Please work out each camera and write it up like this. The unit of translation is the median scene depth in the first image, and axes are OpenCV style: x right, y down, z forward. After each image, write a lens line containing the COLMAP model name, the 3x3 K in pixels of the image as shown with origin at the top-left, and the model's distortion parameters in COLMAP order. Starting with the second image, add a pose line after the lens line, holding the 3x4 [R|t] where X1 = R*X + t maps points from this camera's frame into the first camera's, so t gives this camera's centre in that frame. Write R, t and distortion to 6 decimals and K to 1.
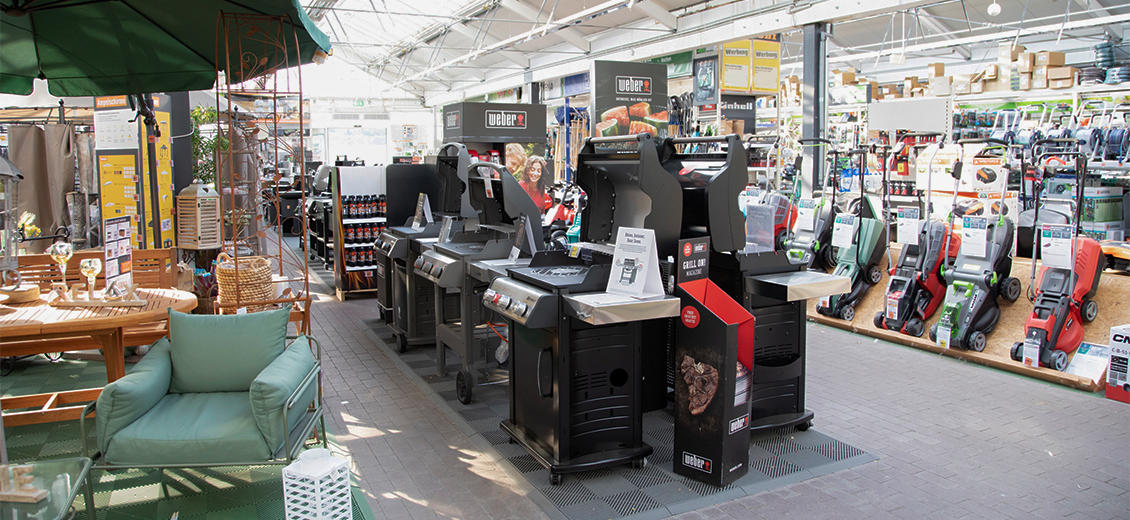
lens RADIAL K [[755.1, 0, 565.0], [0, 755.1, 260.0], [0, 0, 1]] dist [-0.063559, 0.002105]
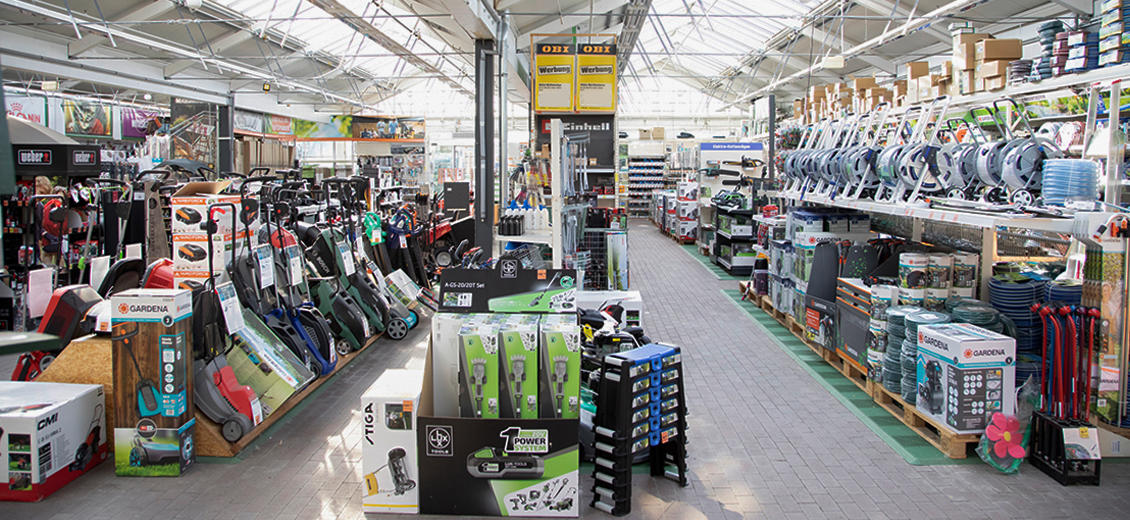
lens RADIAL K [[774.7, 0, 565.0], [0, 774.7, 260.0], [0, 0, 1]] dist [-0.041022, 0.000380]
pose [[0.883992, 0.063544, -0.463164, 0.710346], [-0.071775, 0.997421, -0.000149, -0.044792], [0.461960, 0.033376, 0.886272, 0.170492]]
